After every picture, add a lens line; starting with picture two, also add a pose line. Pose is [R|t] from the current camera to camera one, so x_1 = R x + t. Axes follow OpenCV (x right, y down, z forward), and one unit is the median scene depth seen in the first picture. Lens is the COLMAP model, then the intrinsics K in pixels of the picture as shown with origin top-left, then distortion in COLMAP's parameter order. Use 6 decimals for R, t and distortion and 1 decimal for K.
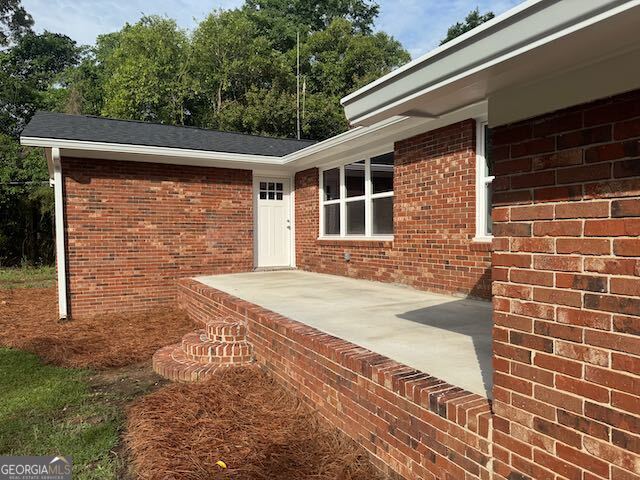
lens RADIAL K [[444.2, 0, 320.0], [0, 444.2, 240.0], [0, 0, 1]] dist [0.119797, -0.202662]
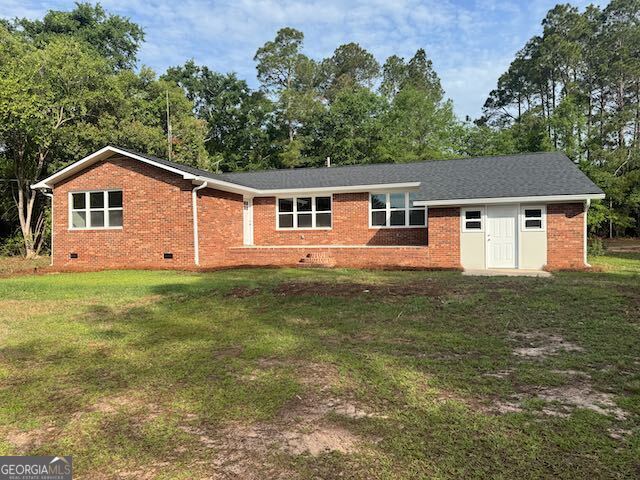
lens RADIAL K [[442.9, 0, 321.2], [0, 442.9, 240.2], [0, 0, 1]] dist [0.010361, -0.001564]
pose [[0.721322, 0.003504, 0.692591, -1.366756], [0.011952, 0.999775, -0.017506, 0.090191], [-0.692497, 0.020906, 0.721118, -0.702652]]
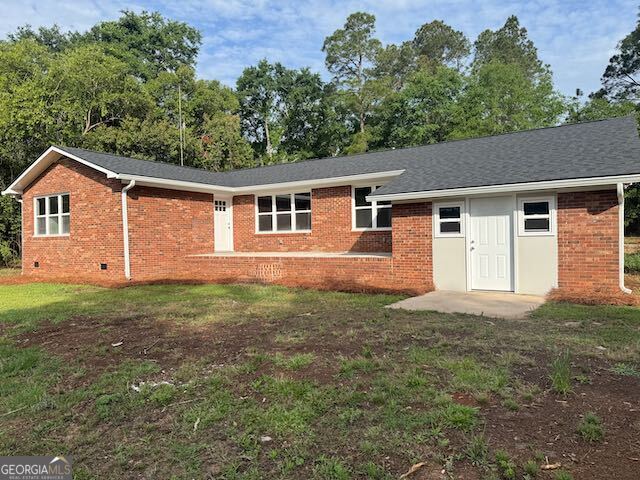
lens RADIAL K [[442.9, 0, 321.2], [0, 442.9, 240.2], [0, 0, 1]] dist [0.010361, -0.001564]
pose [[0.872416, -0.007591, 0.488705, -0.679065], [0.016320, 0.999774, -0.013604, 0.056084], [-0.488492, 0.019844, 0.872343, -0.739835]]
